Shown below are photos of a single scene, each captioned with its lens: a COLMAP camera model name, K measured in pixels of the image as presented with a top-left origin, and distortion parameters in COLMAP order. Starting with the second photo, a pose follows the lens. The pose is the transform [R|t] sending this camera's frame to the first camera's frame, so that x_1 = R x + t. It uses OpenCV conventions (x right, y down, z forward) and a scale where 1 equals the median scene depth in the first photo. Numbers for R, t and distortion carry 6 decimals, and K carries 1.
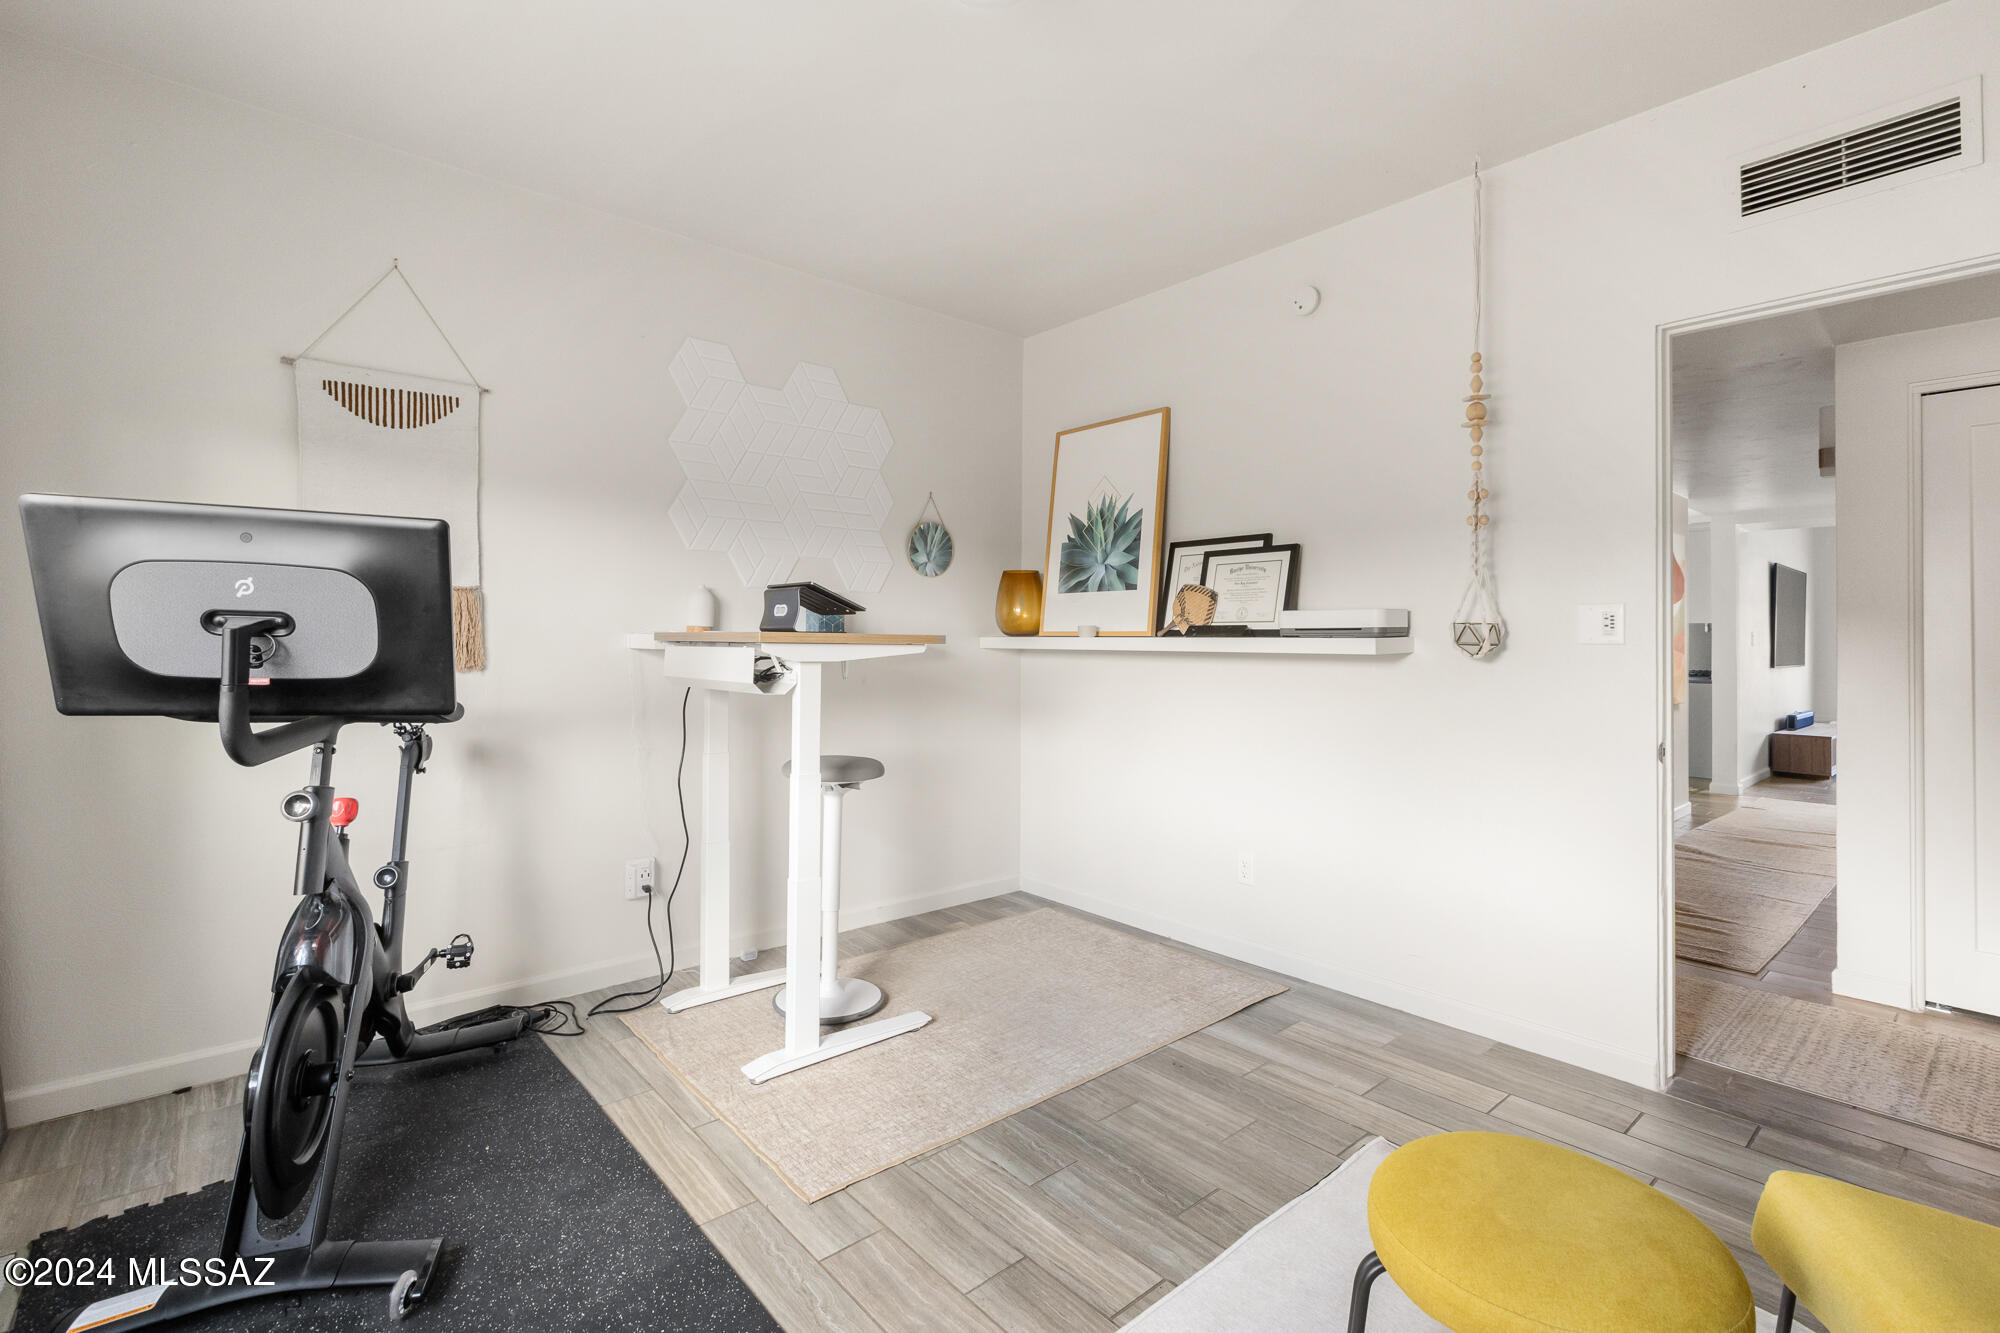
lens RADIAL K [[903.8, 0, 1016.1], [0, 903.8, 656.2], [0, 0, 1]] dist [-0.000650, -0.000126]
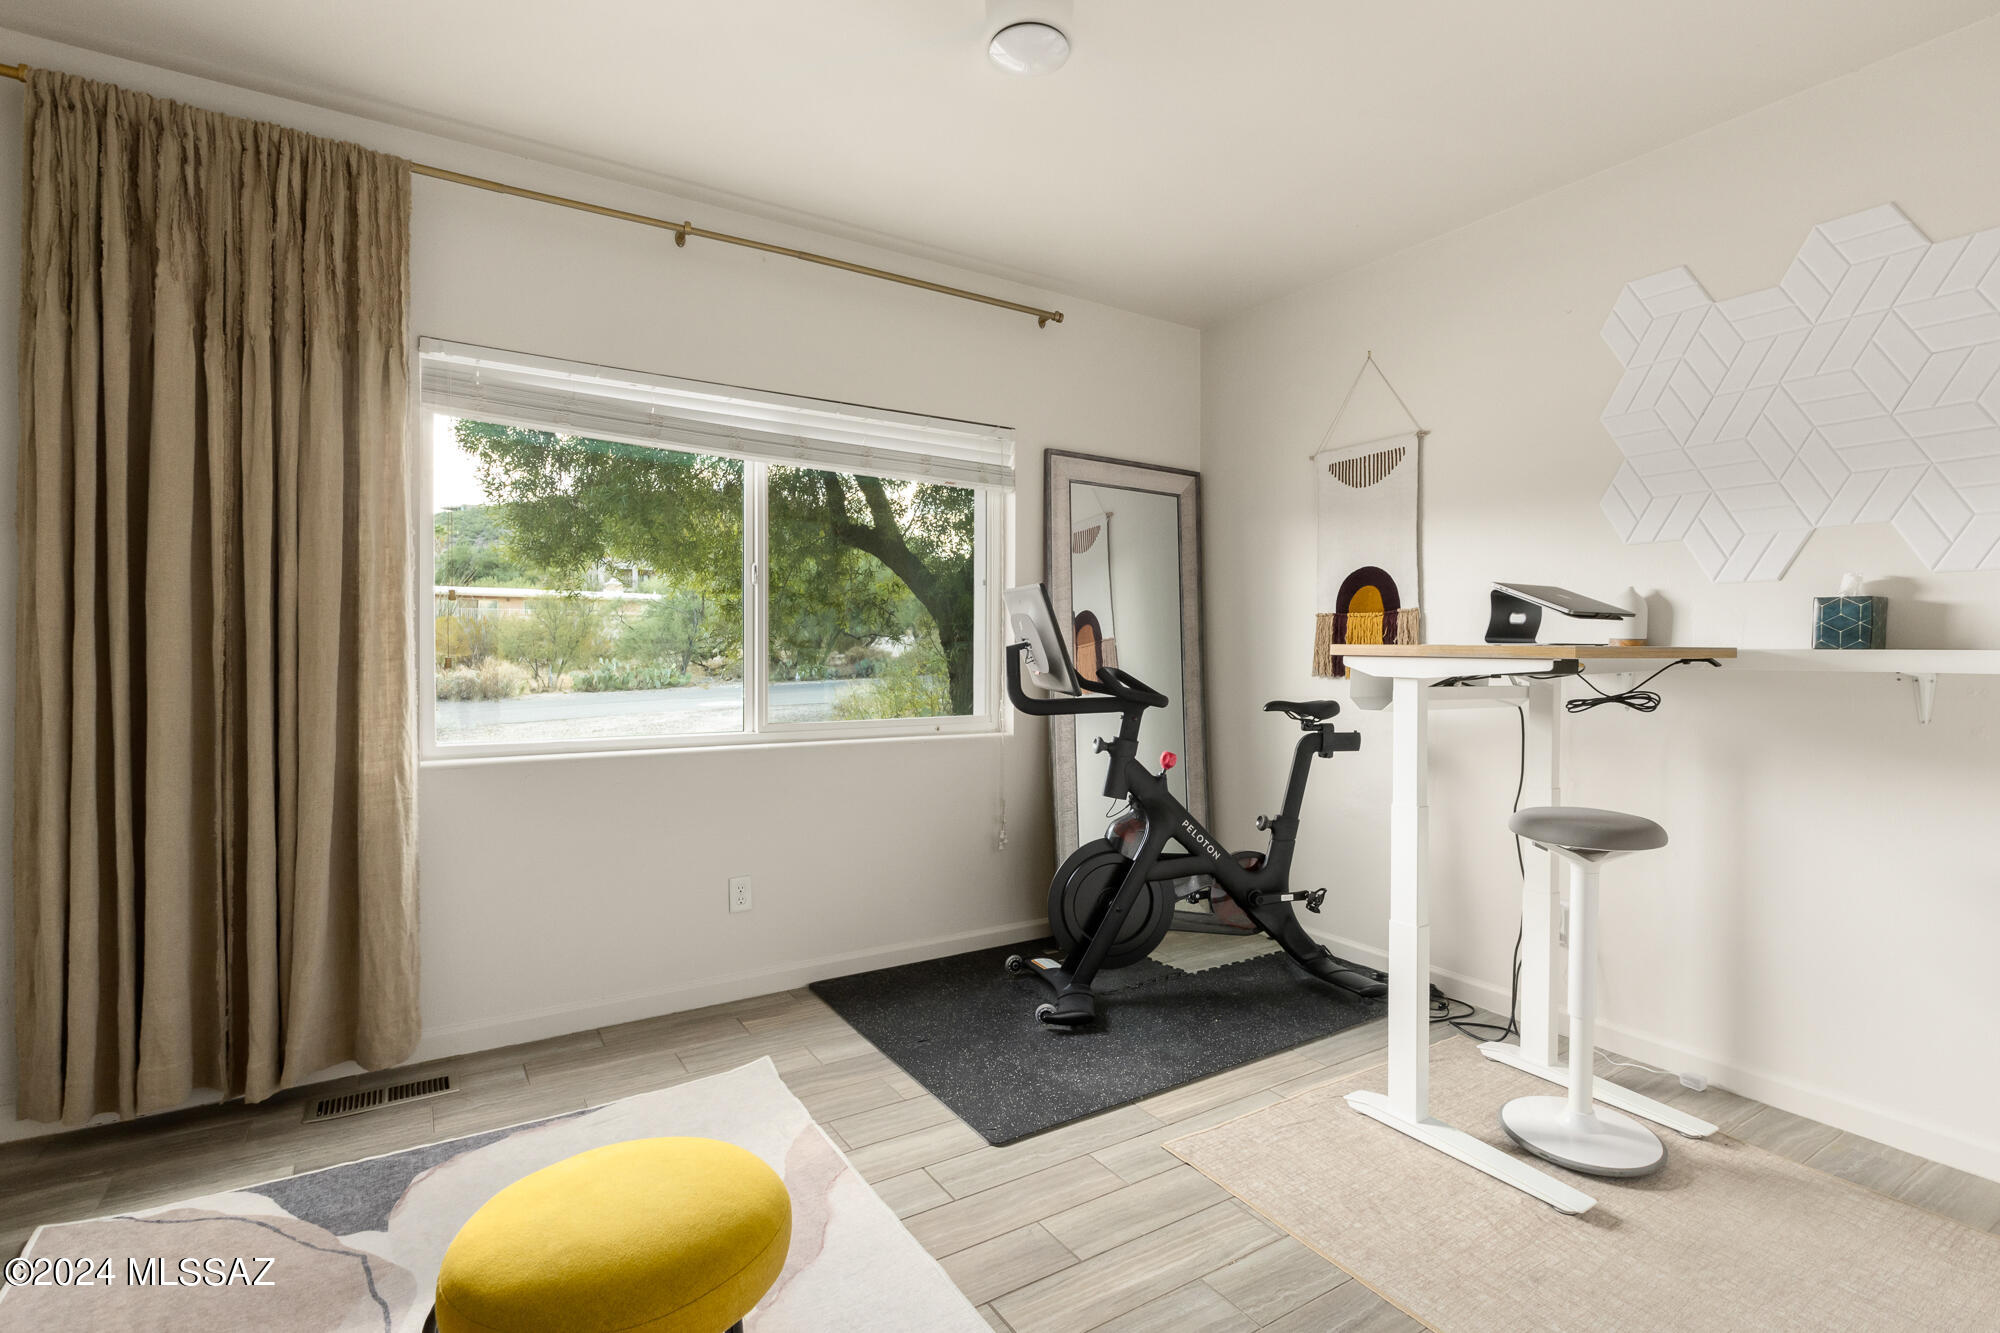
lens RADIAL K [[956.6, 0, 1000.0], [0, 956.6, 666.5], [0, 0, 1]] dist [0.000436, -0.000006]
pose [[-0.174525, 0.011161, -0.984590, 0.863850], [-0.019323, 0.999704, 0.014757, -0.011469], [0.984463, 0.021601, -0.174258, 0.871597]]
